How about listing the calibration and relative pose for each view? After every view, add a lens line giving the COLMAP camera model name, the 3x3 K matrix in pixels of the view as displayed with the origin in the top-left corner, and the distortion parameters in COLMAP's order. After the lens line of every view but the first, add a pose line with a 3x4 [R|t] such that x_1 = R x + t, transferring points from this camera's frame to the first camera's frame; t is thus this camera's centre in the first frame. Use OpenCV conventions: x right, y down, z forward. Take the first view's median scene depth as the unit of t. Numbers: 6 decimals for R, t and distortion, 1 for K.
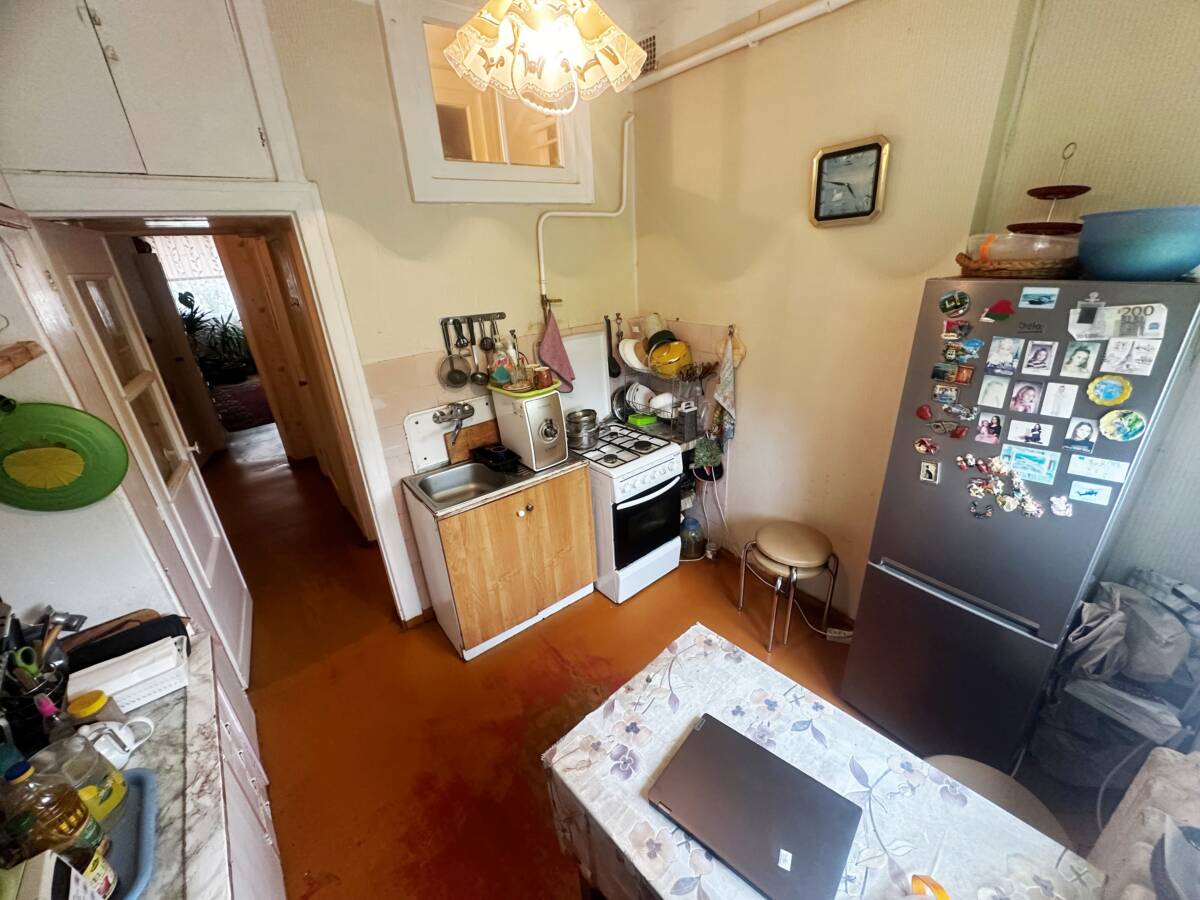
lens RADIAL K [[479.9, 0, 602.0], [0, 479.9, 453.5], [0, 0, 1]] dist [-0.002545, -0.000168]
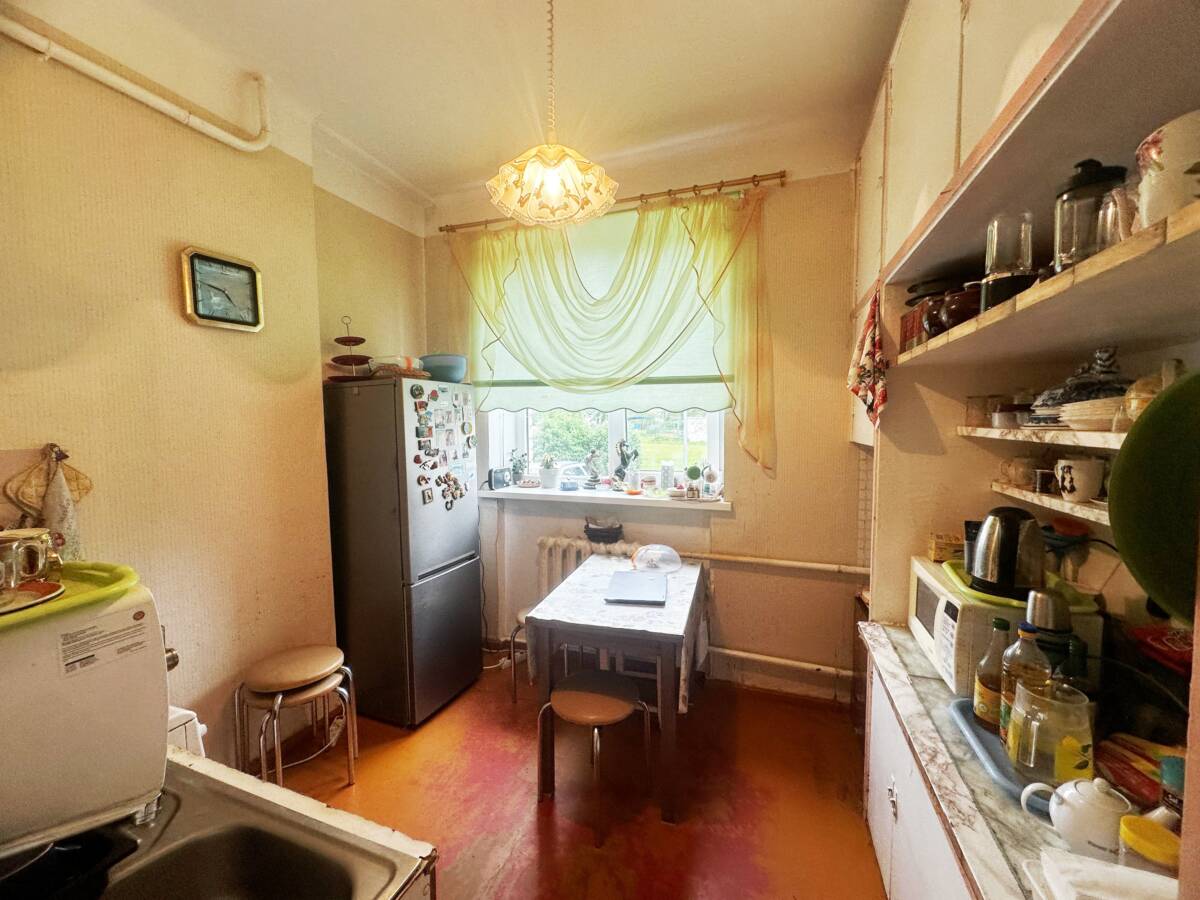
lens RADIAL K [[479.9, 0, 598.2], [0, 479.9, 448.4], [0, 0, 1]] dist [-0.002545, -0.000168]
pose [[-0.502703, -0.001108, 0.864459, -0.783389], [0.367198, 0.905026, 0.214694, -0.194359], [-0.782595, 0.425354, -0.454553, 1.009137]]
